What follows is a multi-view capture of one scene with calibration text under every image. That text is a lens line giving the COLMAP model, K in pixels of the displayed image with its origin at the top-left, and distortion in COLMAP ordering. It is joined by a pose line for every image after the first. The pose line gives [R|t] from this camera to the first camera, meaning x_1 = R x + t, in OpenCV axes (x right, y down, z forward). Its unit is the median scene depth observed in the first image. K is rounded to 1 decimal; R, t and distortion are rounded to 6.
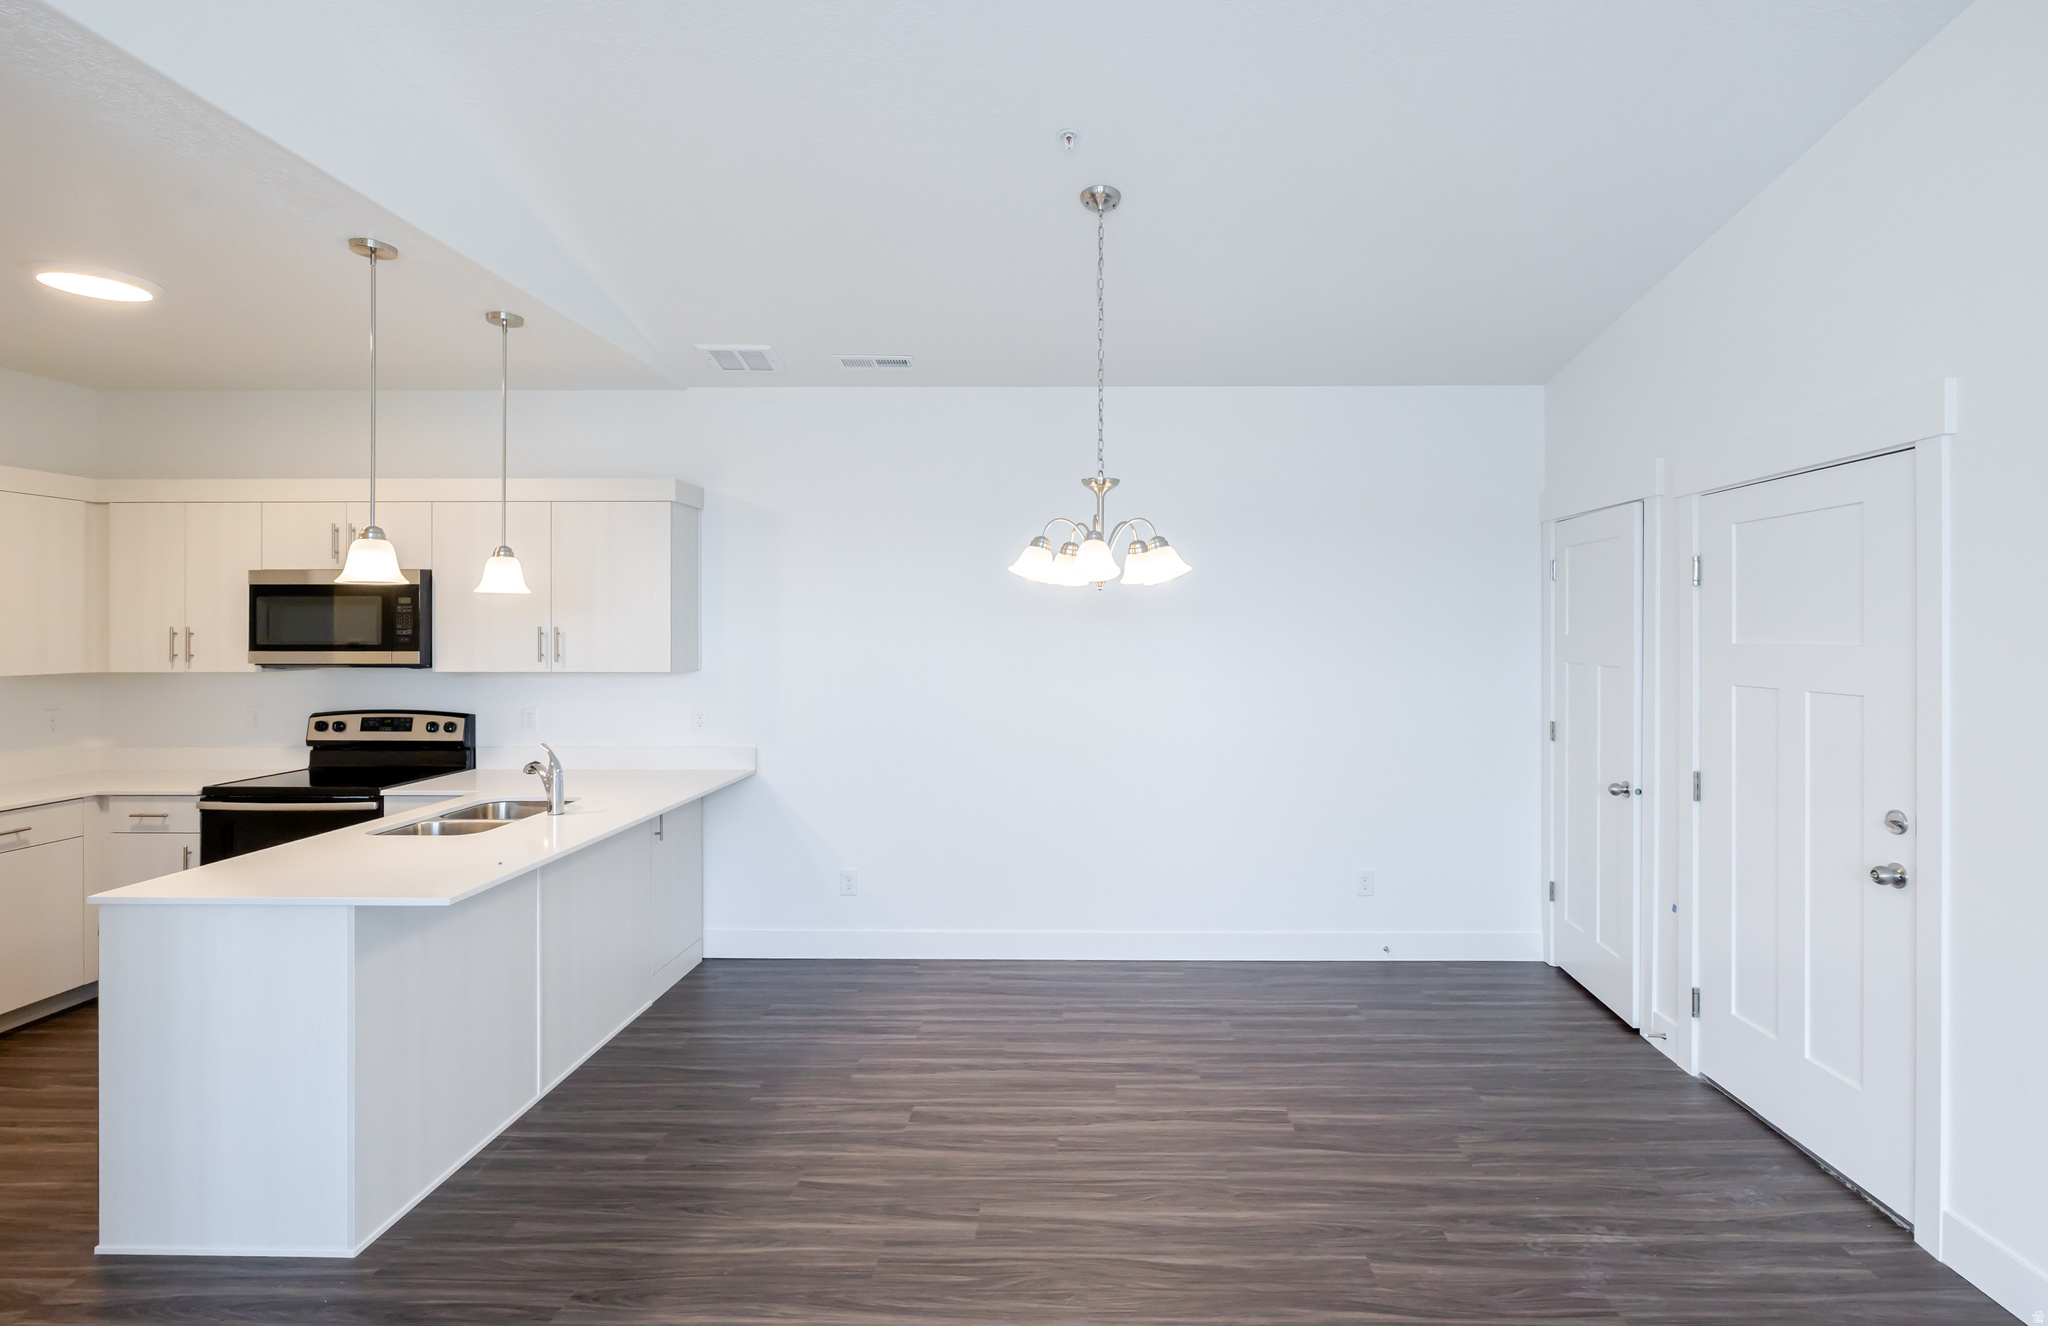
lens RADIAL K [[997.9, 0, 1096.0], [0, 997.9, 627.5], [0, 0, 1]] dist [-0.000673, 0.000944]
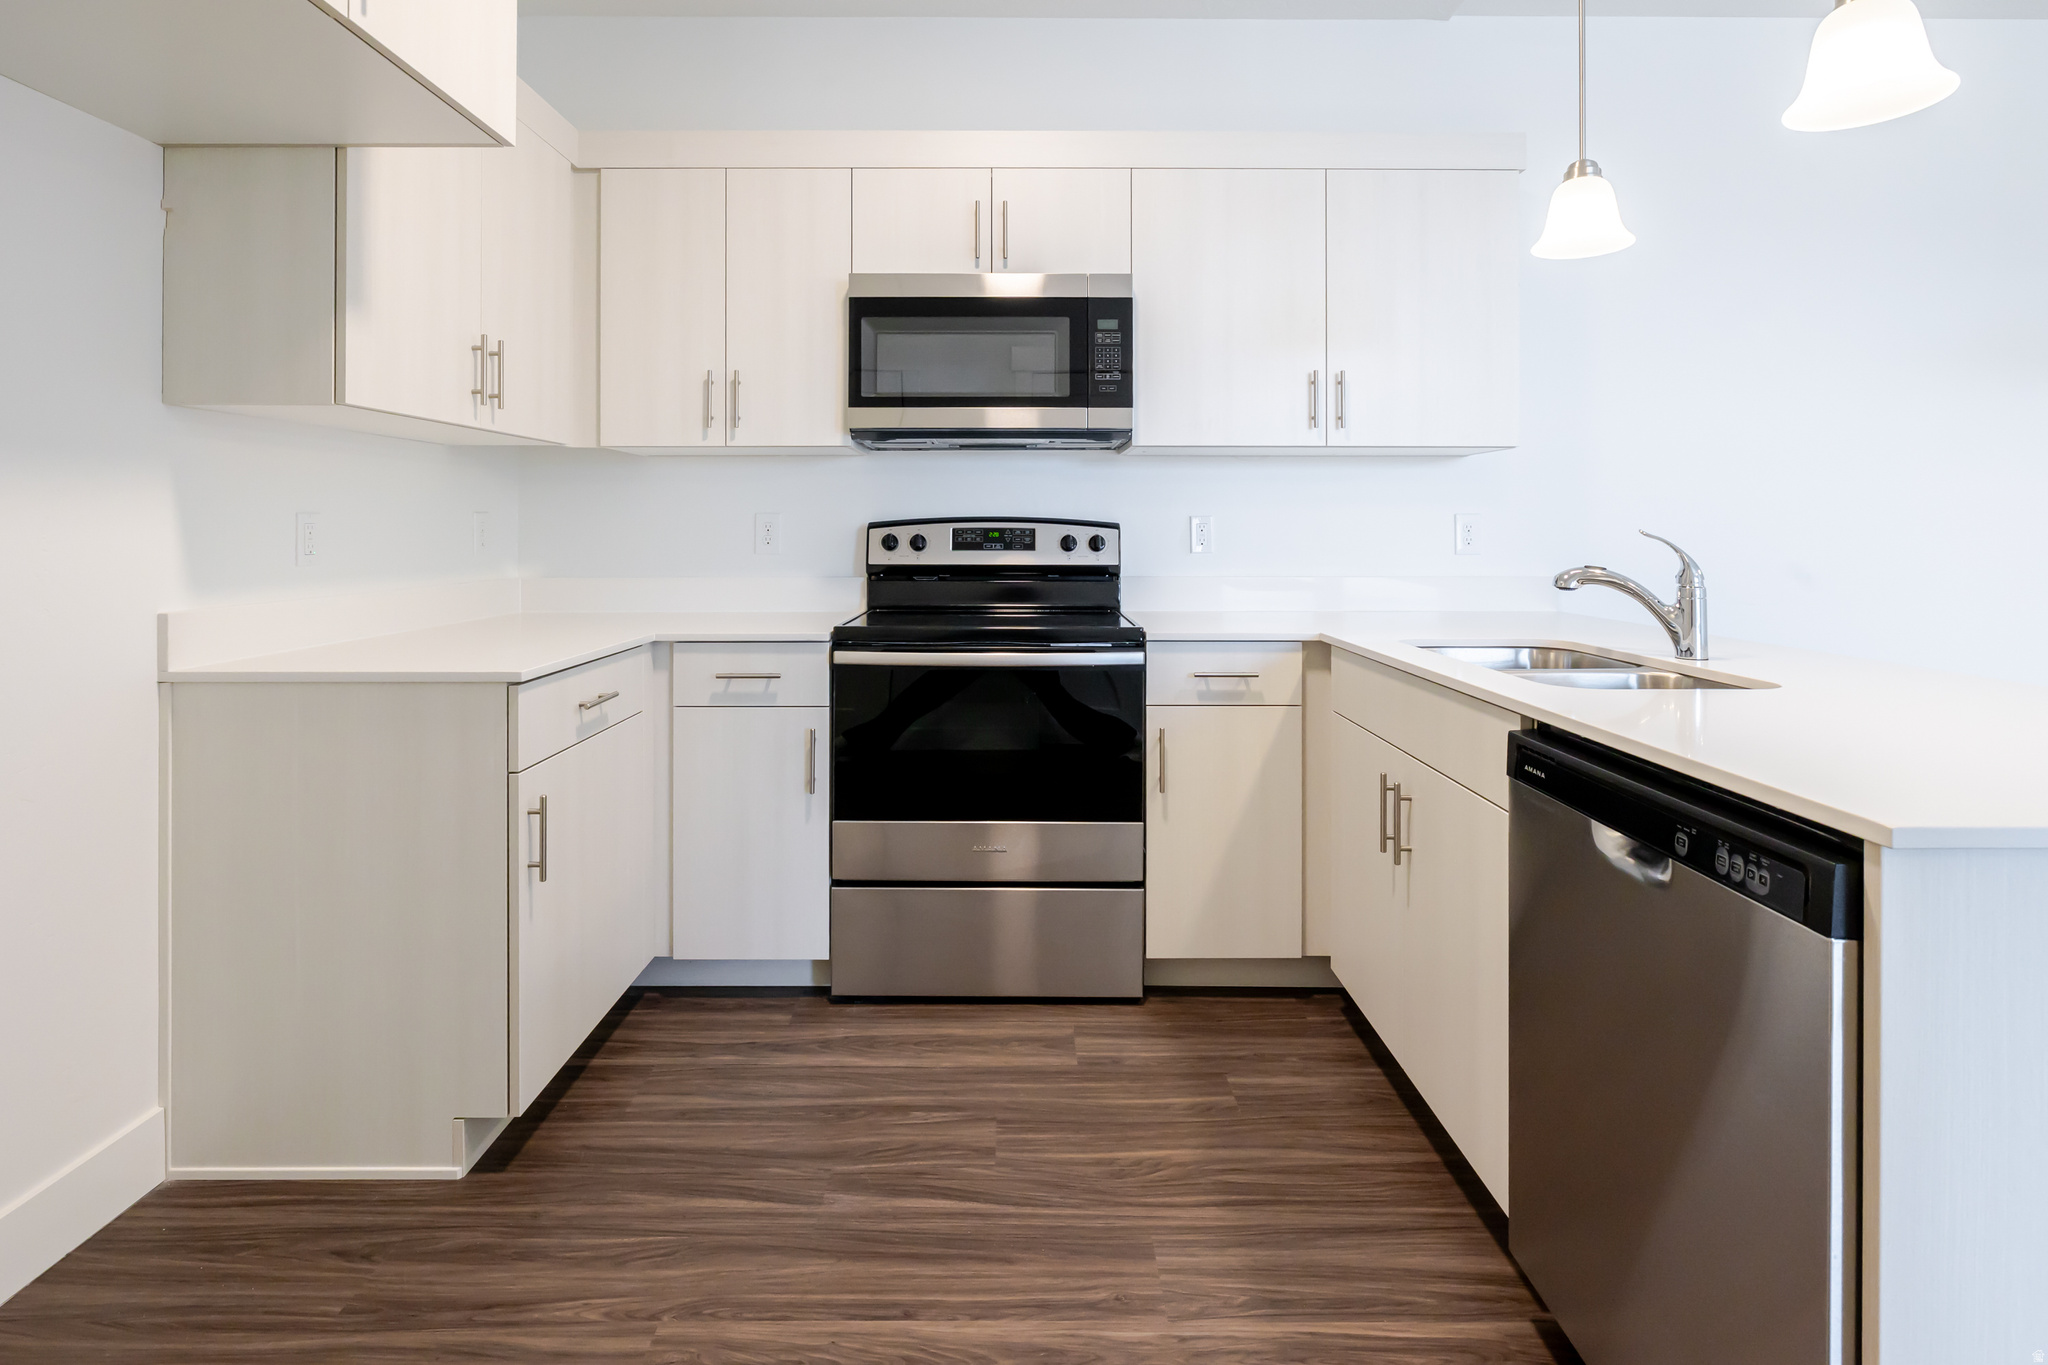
lens RADIAL K [[1023.5, 0, 1020.7], [0, 1023.5, 527.0], [0, 0, 1]] dist [0.001633, 0.000451]
pose [[0.999914, -0.000515, 0.013141, -0.753807], [0.000550, 0.999996, -0.002701, 0.097764], [-0.013139, 0.002708, 0.999910, 0.380132]]
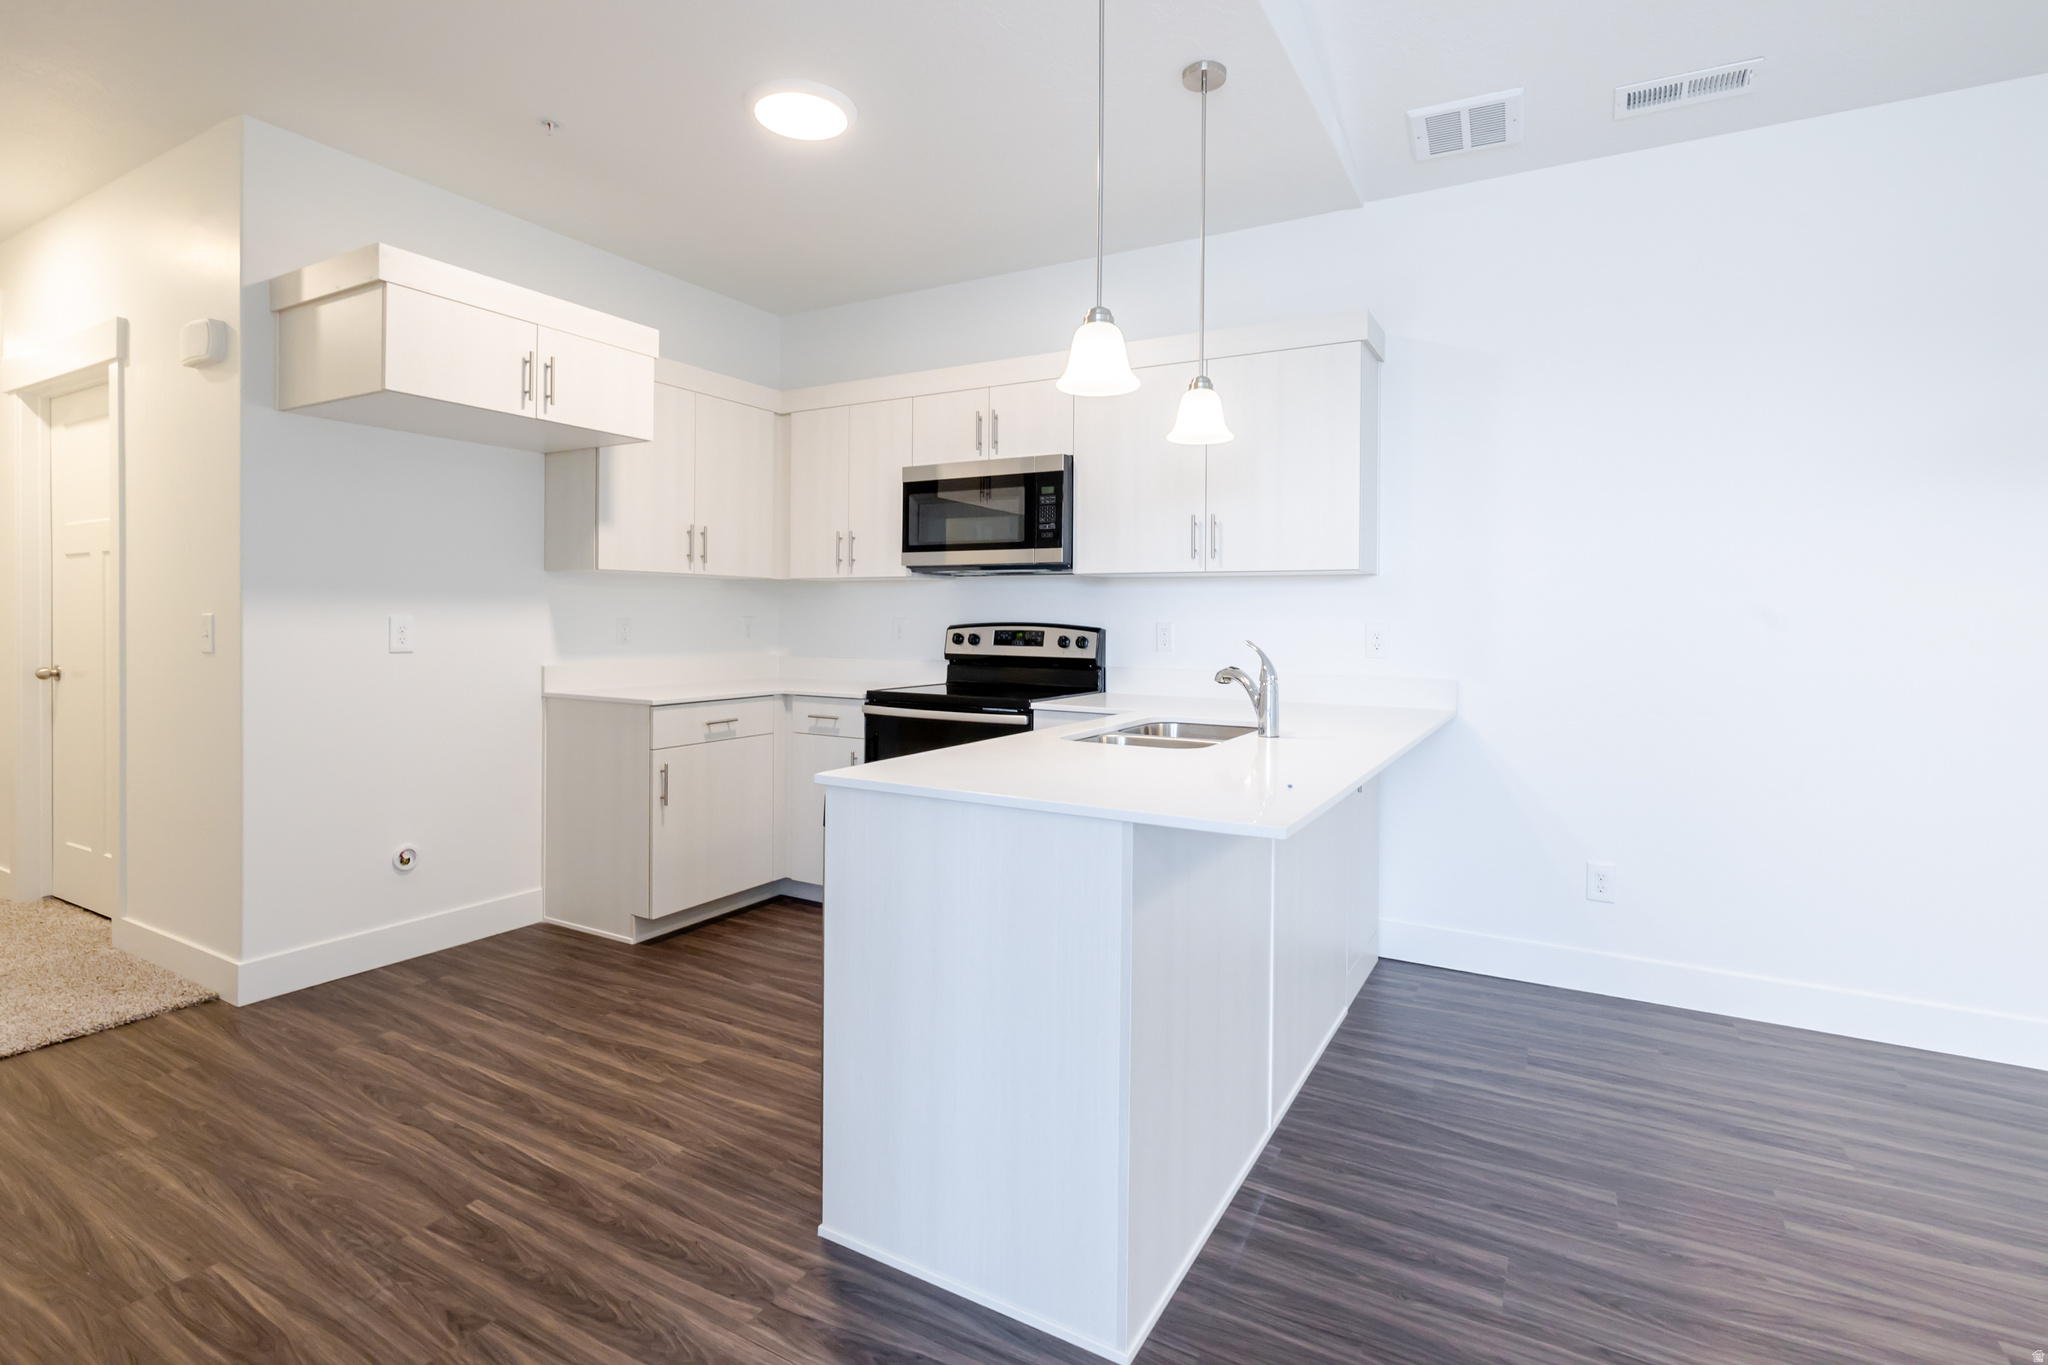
lens RADIAL K [[990.8, 0, 1029.1], [0, 990.8, 626.7], [0, 0, 1]] dist [-0.000100, -0.000098]
pose [[0.873000, 0.011332, -0.487588, -0.284674], [-0.008967, 0.999934, 0.007184, 0.086102], [0.487638, -0.001900, 0.873044, 0.237784]]
